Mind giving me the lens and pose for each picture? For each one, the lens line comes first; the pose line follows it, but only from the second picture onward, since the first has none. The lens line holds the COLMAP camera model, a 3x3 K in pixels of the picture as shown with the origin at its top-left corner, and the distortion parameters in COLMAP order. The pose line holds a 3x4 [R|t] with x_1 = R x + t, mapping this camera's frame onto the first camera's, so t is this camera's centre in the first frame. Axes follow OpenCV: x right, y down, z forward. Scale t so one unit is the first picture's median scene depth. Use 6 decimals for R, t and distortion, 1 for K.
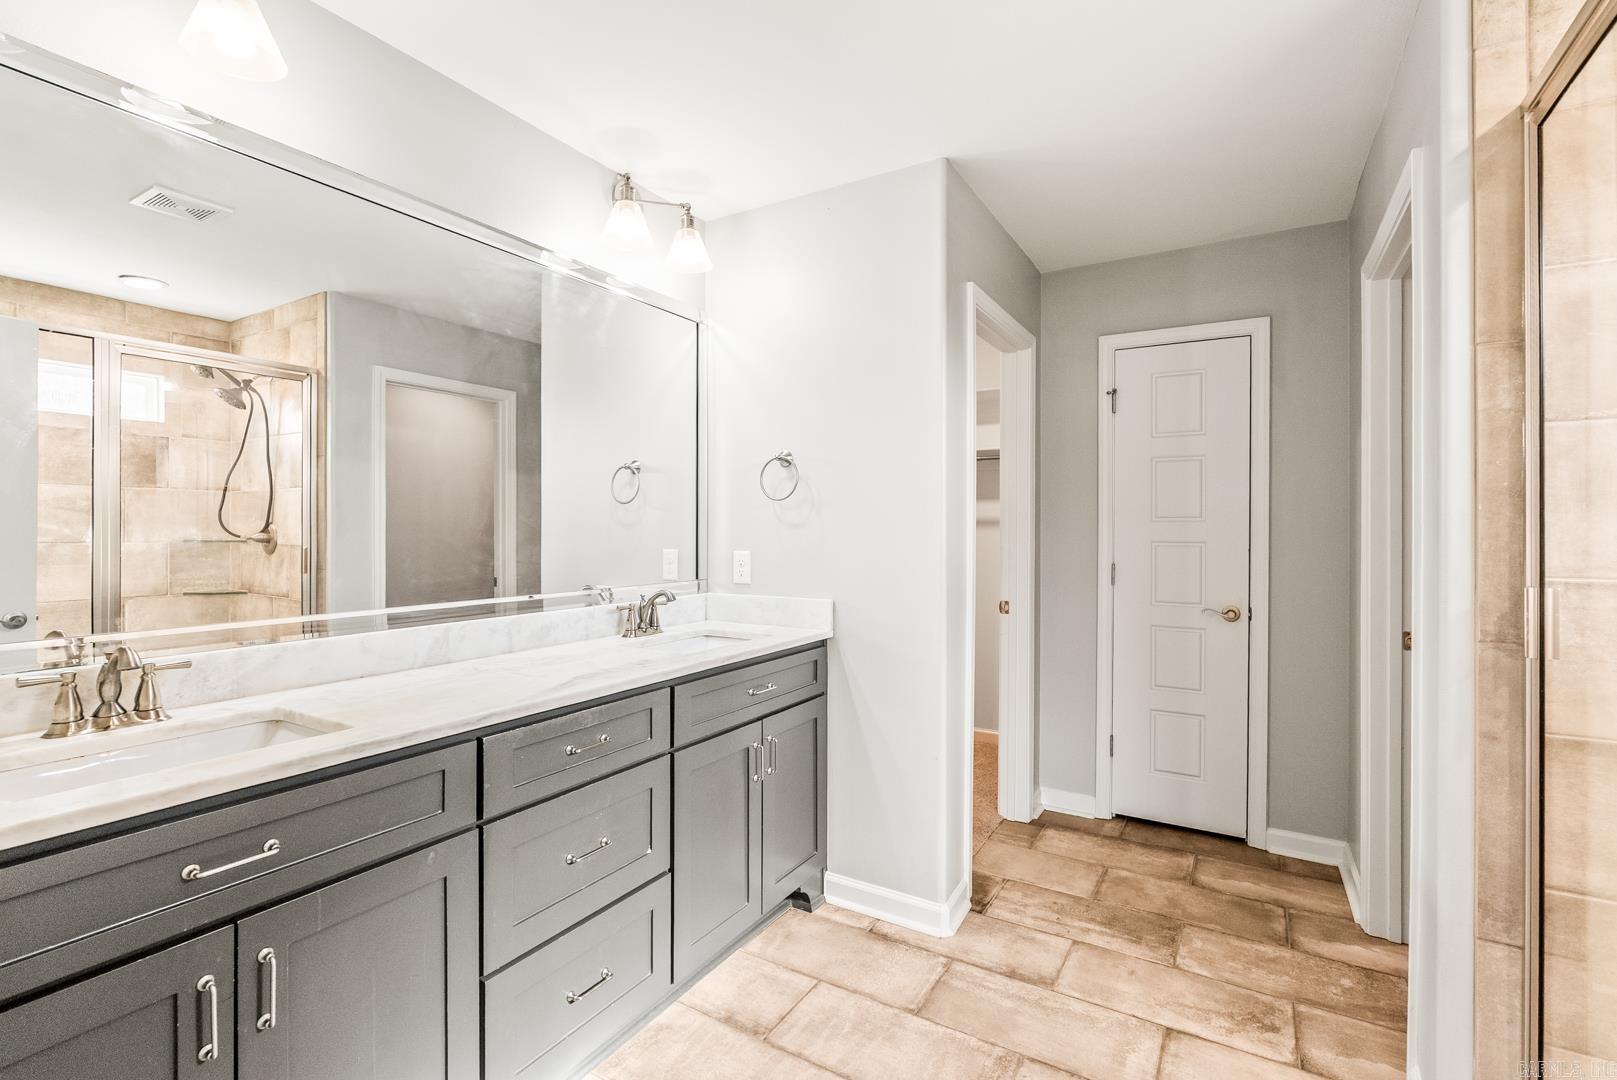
lens RADIAL K [[721.8, 0, 806.8], [0, 721.8, 532.2], [0, 0, 1]] dist [-0.009548, 0.000895]
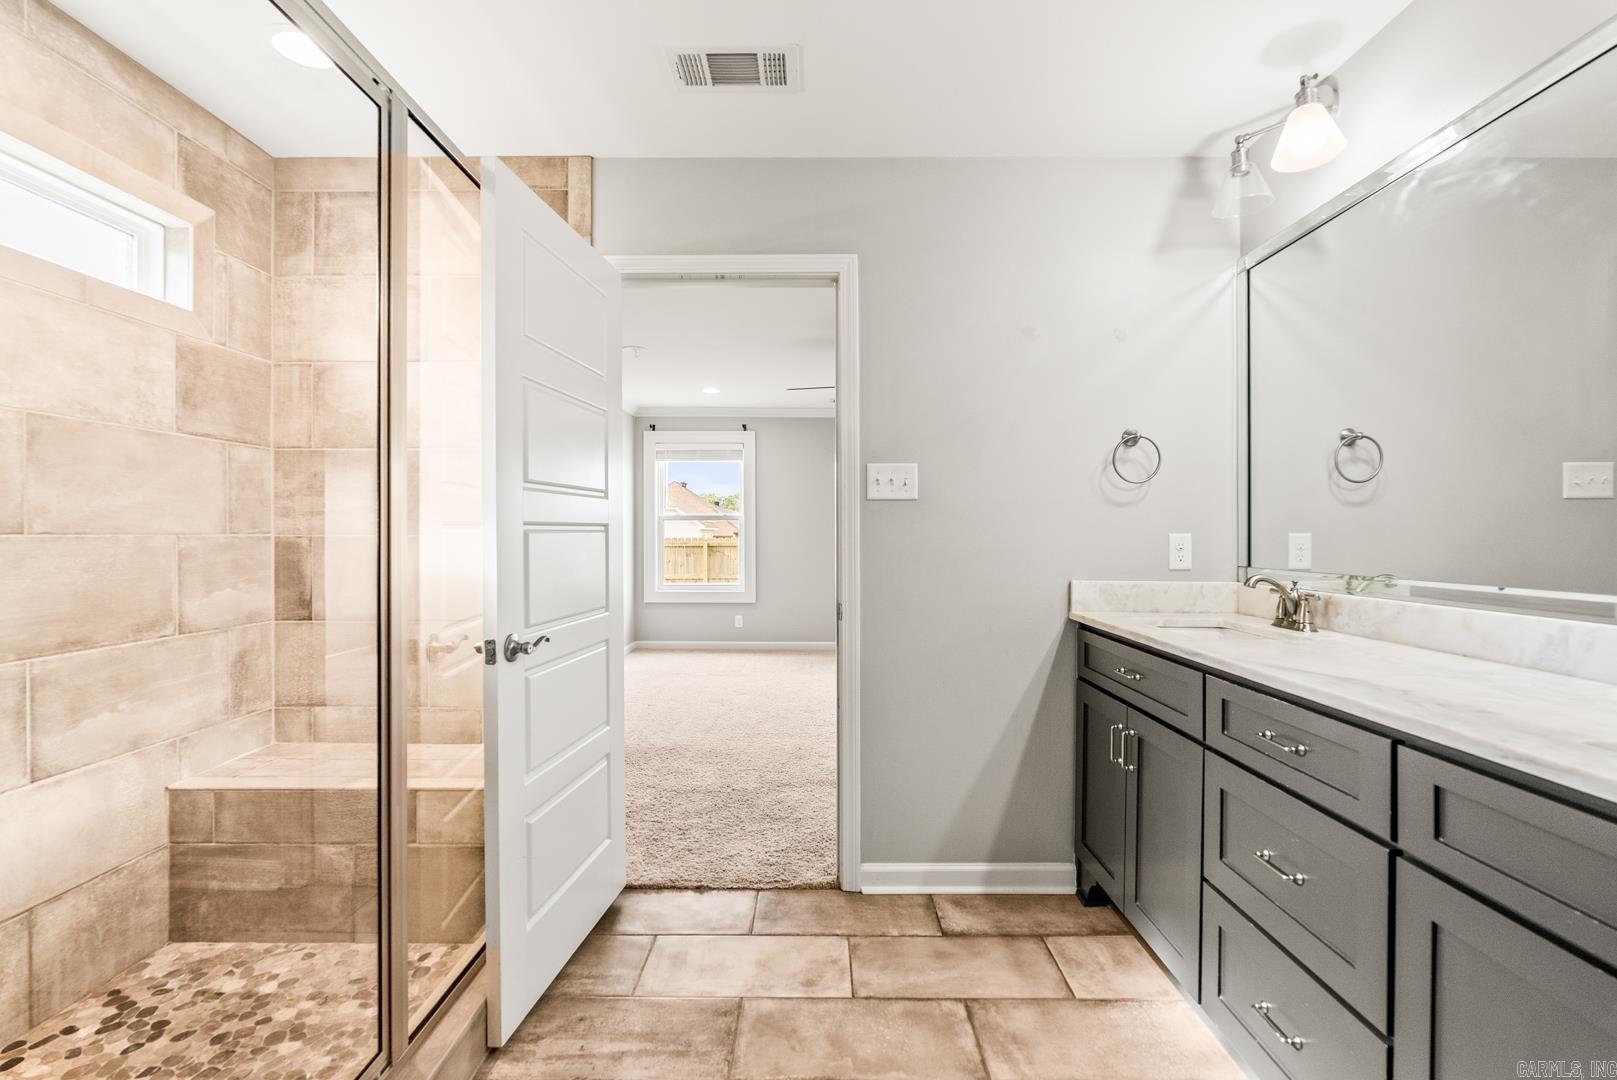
lens RADIAL K [[721.8, 0, 807.2], [0, 721.8, 532.3], [0, 0, 1]] dist [-0.009548, 0.000895]
pose [[-0.832311, 0.002358, -0.554304, 0.972172], [-0.004012, 0.999939, 0.010277, 0.065209], [0.554294, 0.010778, -0.832251, 2.163766]]
